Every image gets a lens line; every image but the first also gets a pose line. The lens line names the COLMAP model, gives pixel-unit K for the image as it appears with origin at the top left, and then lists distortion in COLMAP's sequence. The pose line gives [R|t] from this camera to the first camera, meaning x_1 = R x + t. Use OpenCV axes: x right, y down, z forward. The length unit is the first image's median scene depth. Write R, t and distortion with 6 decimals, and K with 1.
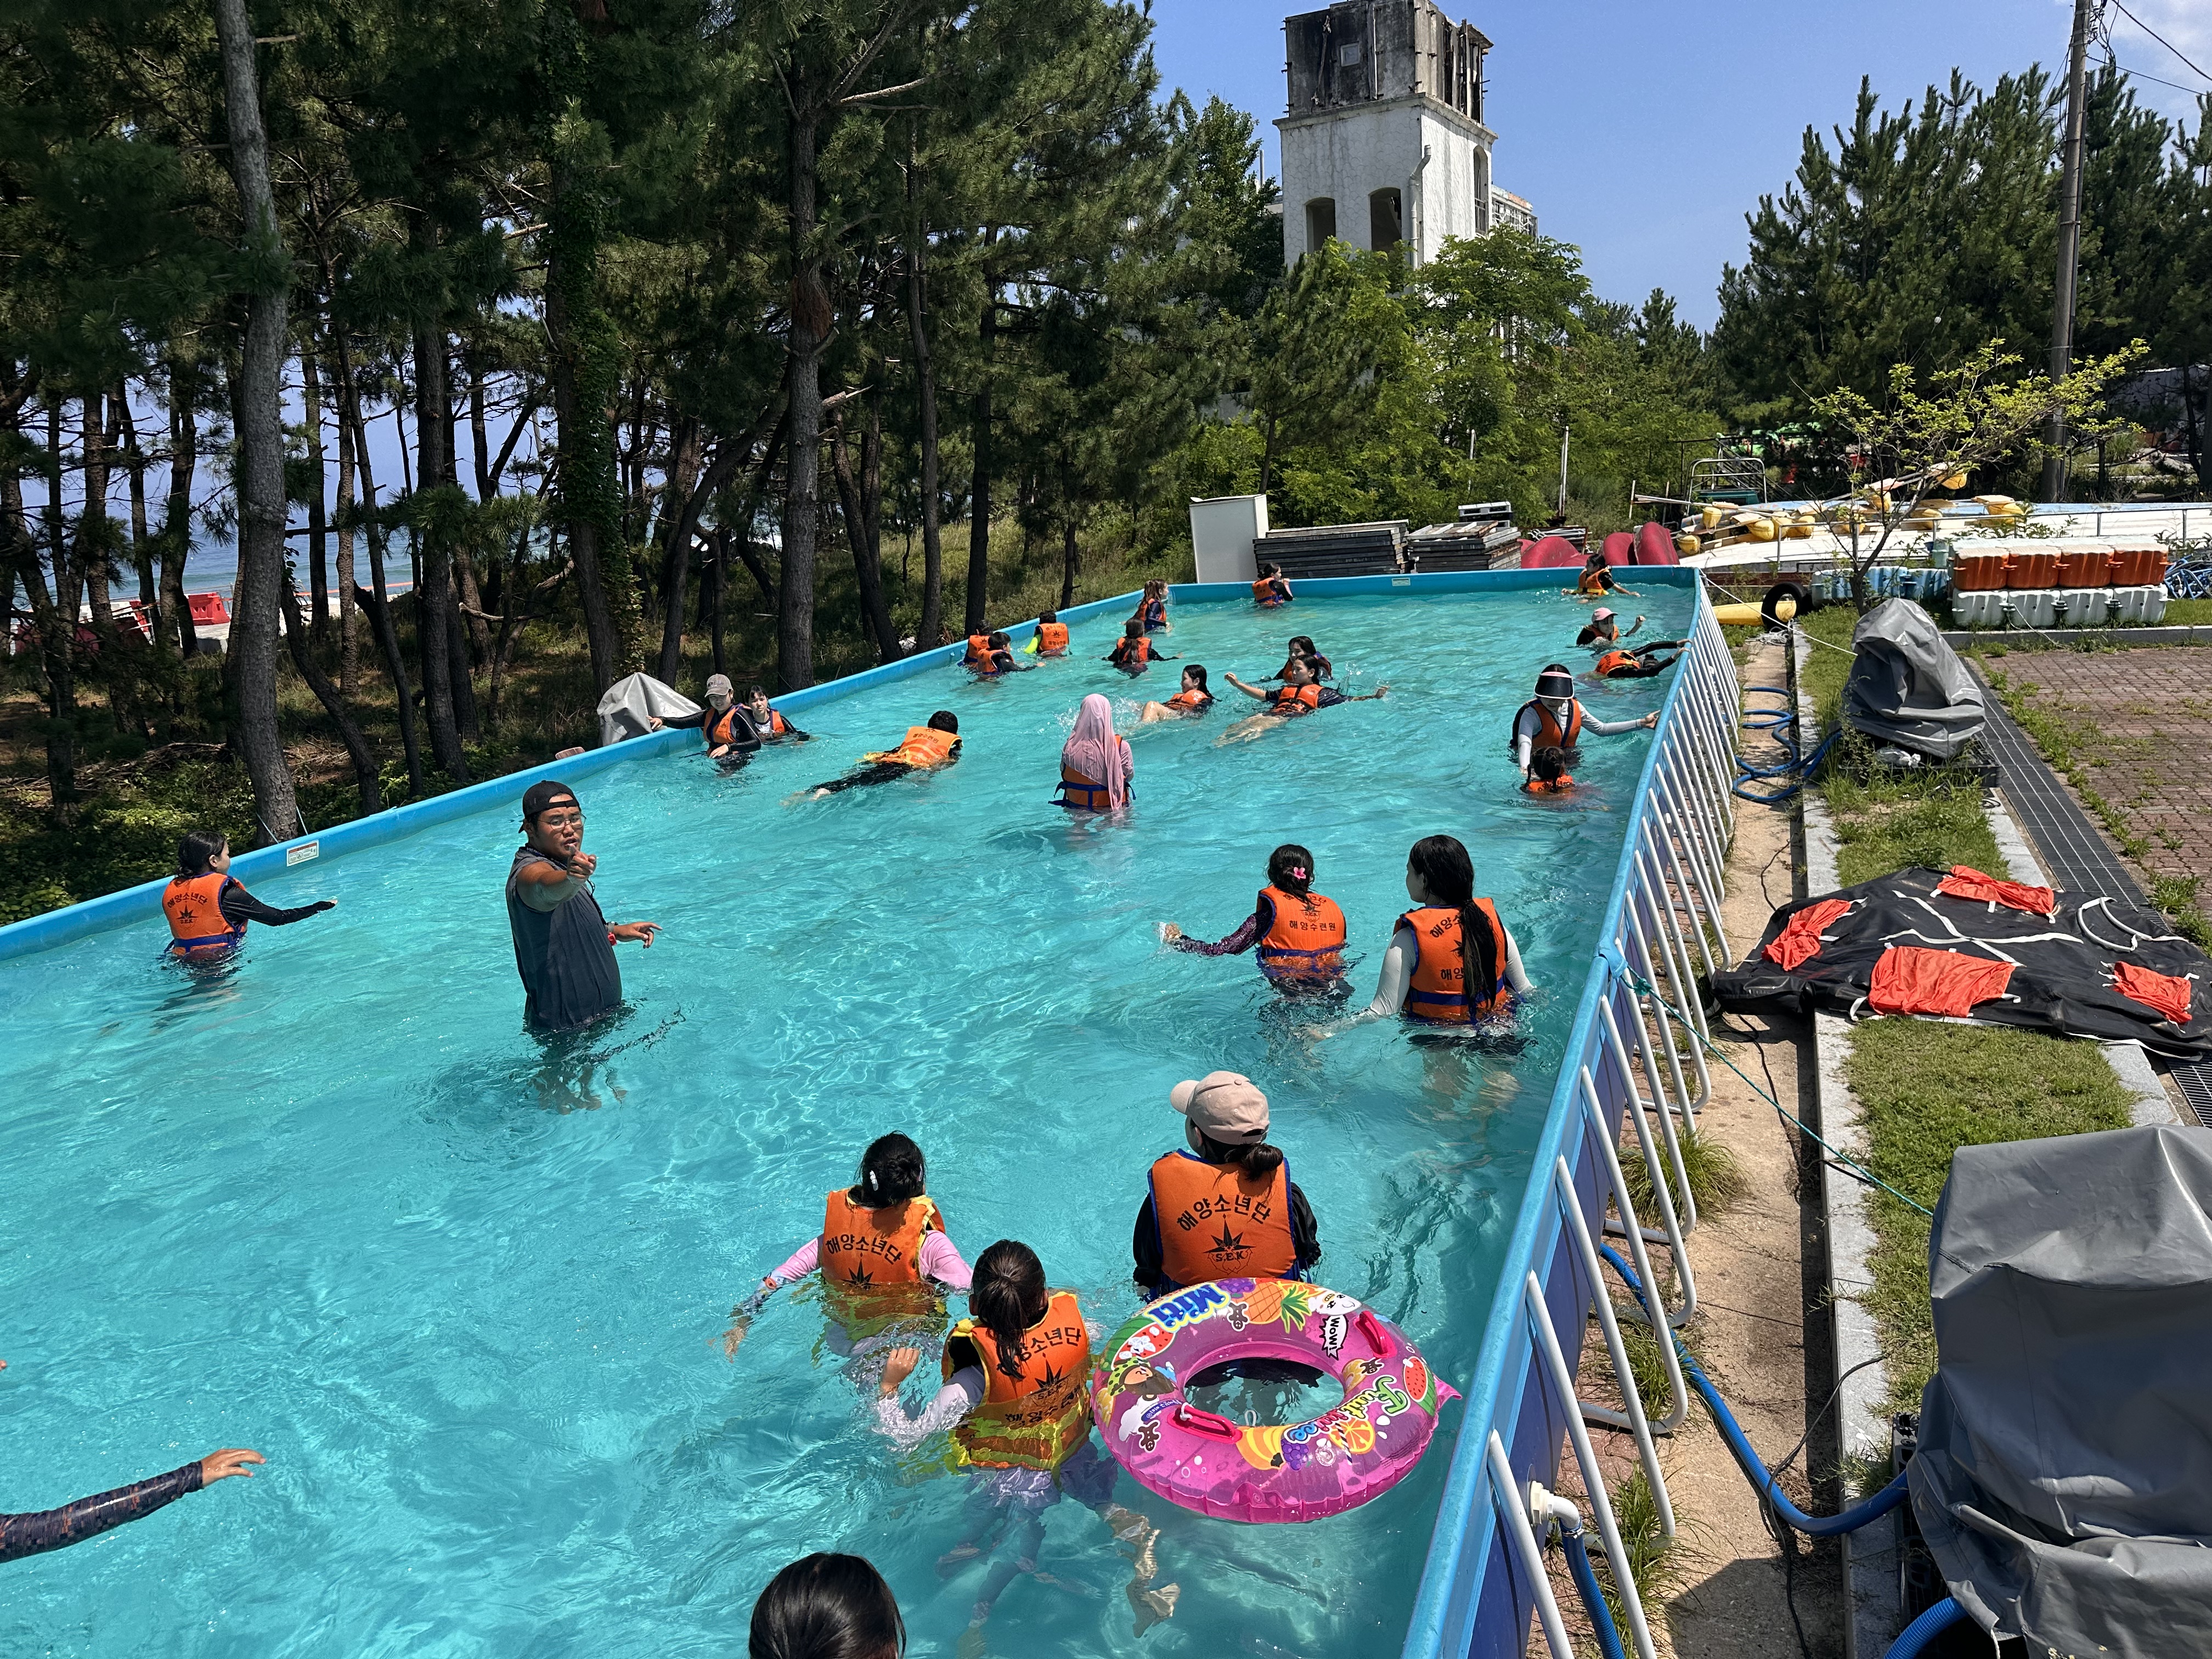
lens RADIAL K [[1546.5, 0, 1106.0], [0, 1546.5, 829.5], [0, 0, 1]] dist [0.053576, 0.000053]
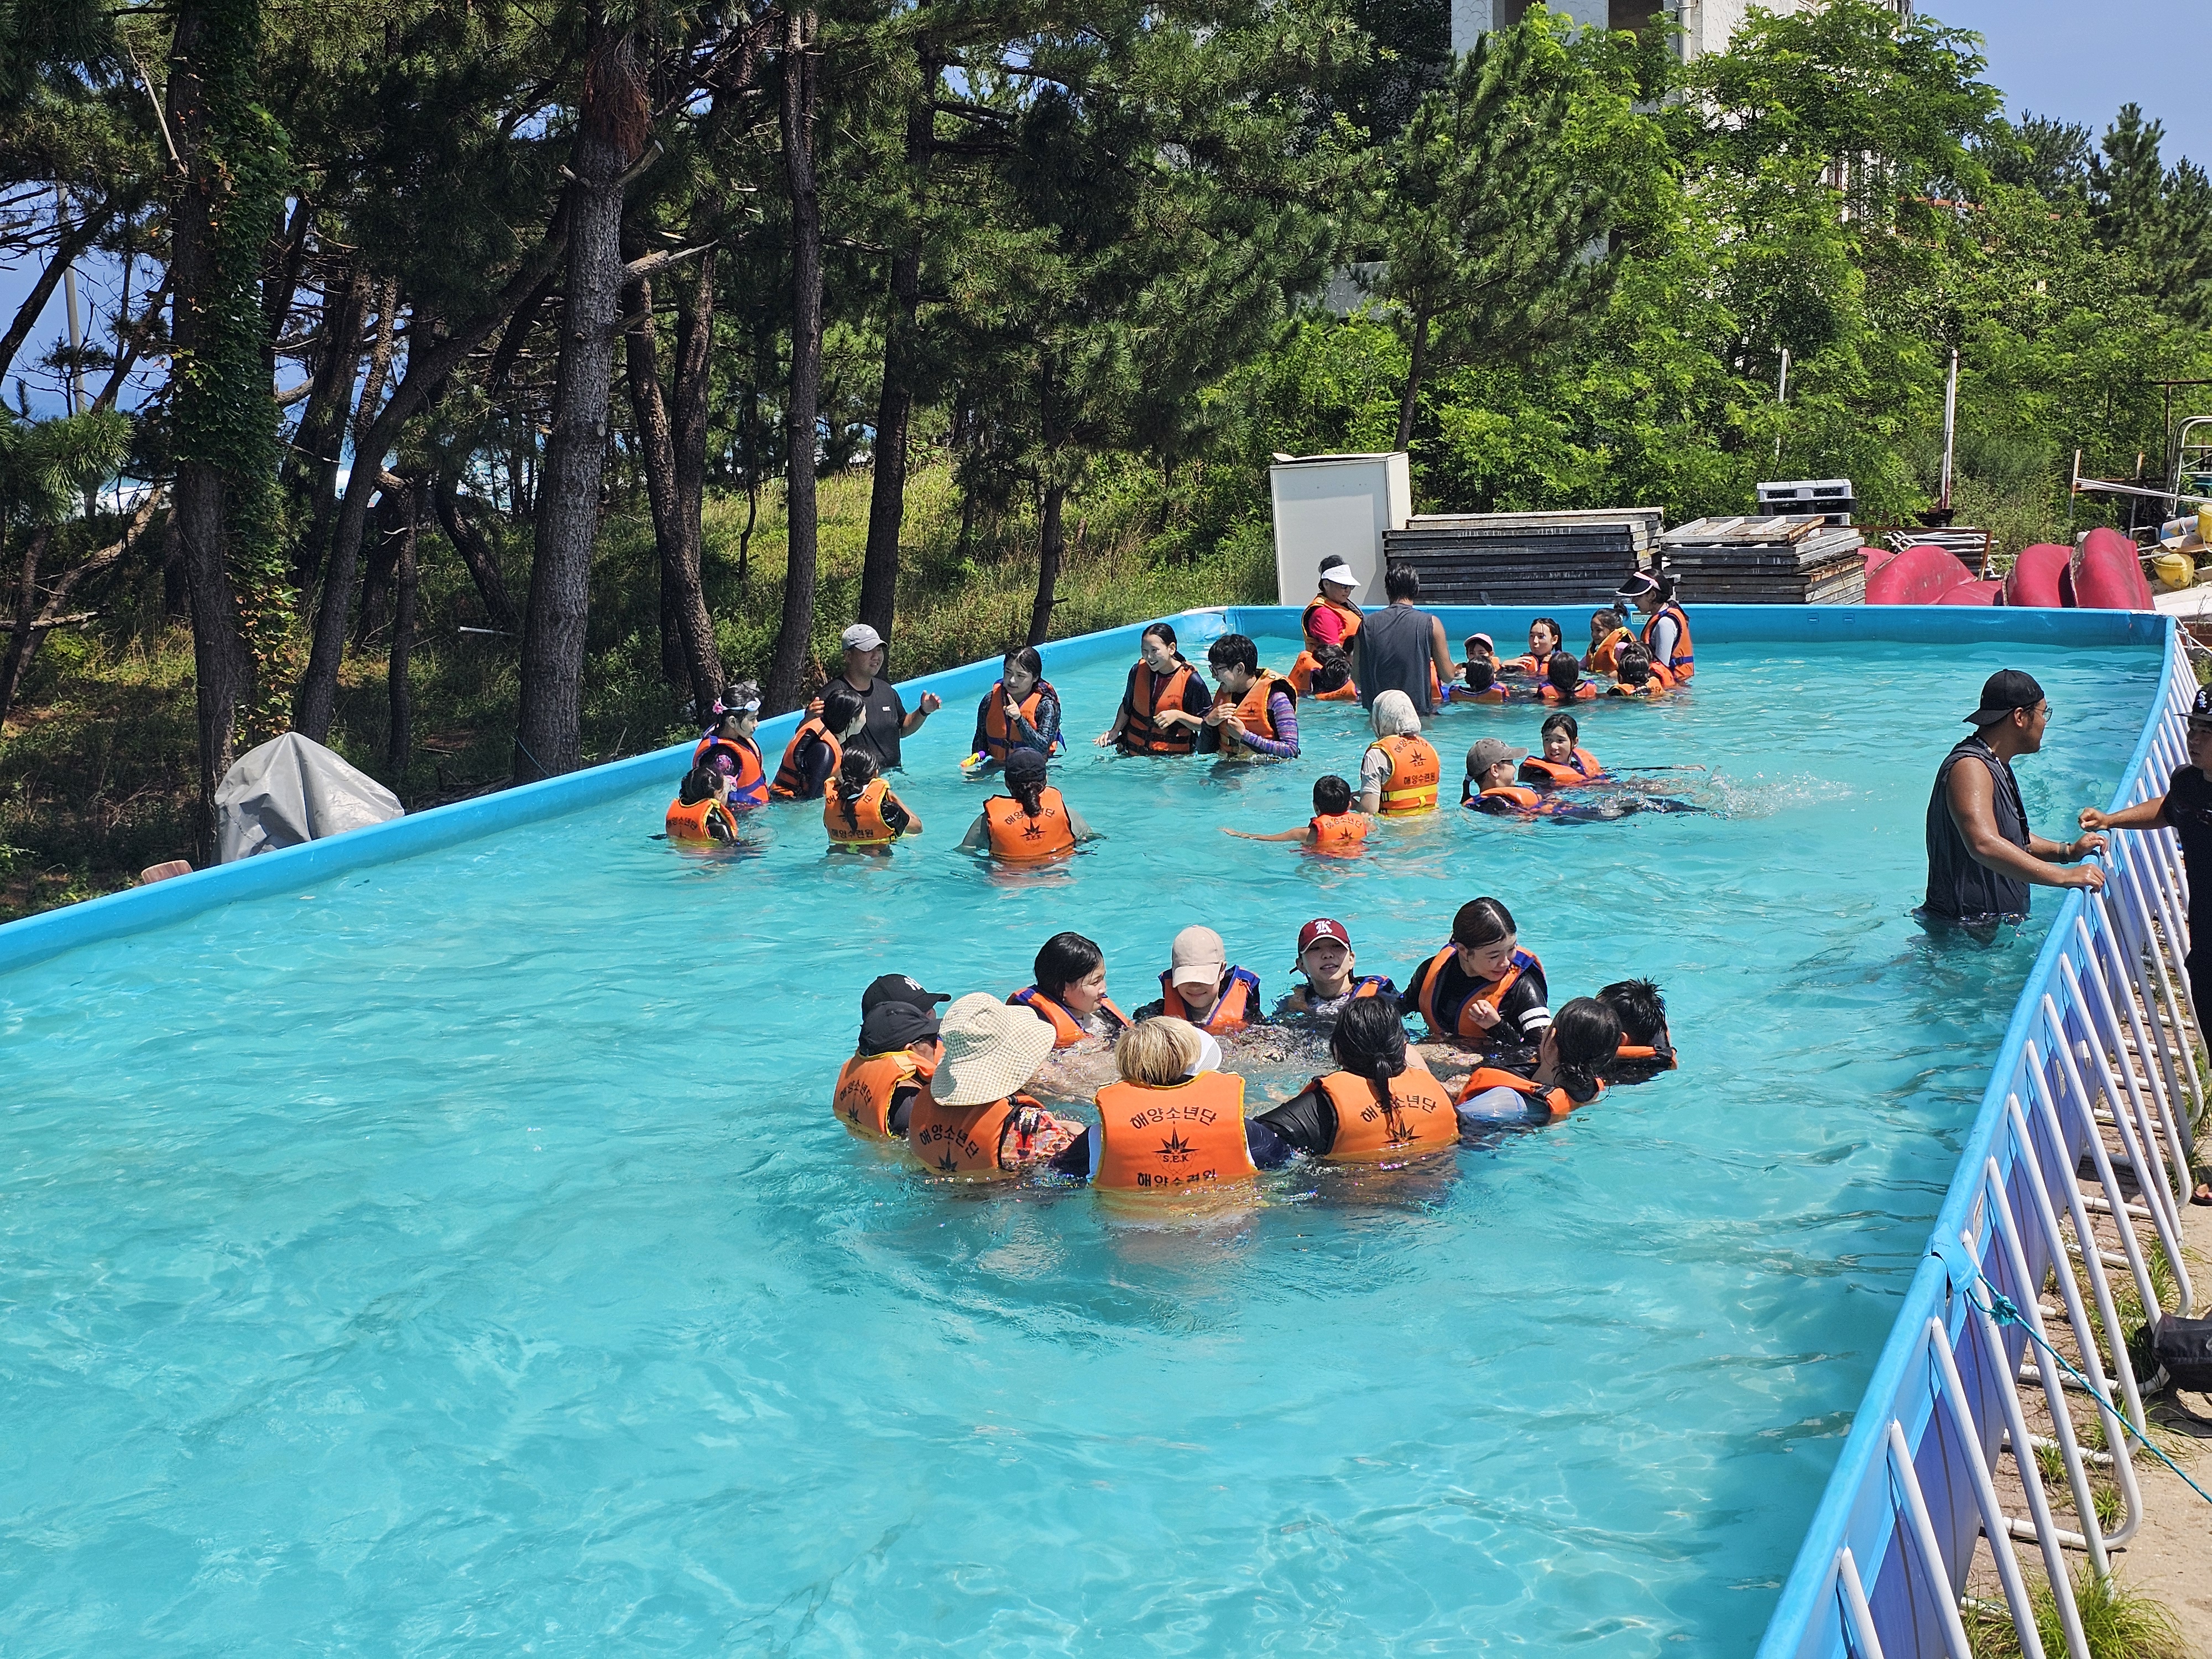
lens RADIAL K [[1485.7, 0, 1176.1], [0, 1485.7, 803.4], [0, 0, 1]] dist [0.035822, -0.002020]
pose [[0.998424, 0.035138, -0.043757, 0.048213], [-0.039835, 0.992958, -0.111572, -0.027480], [0.039529, 0.113139, 0.992793, 0.483673]]
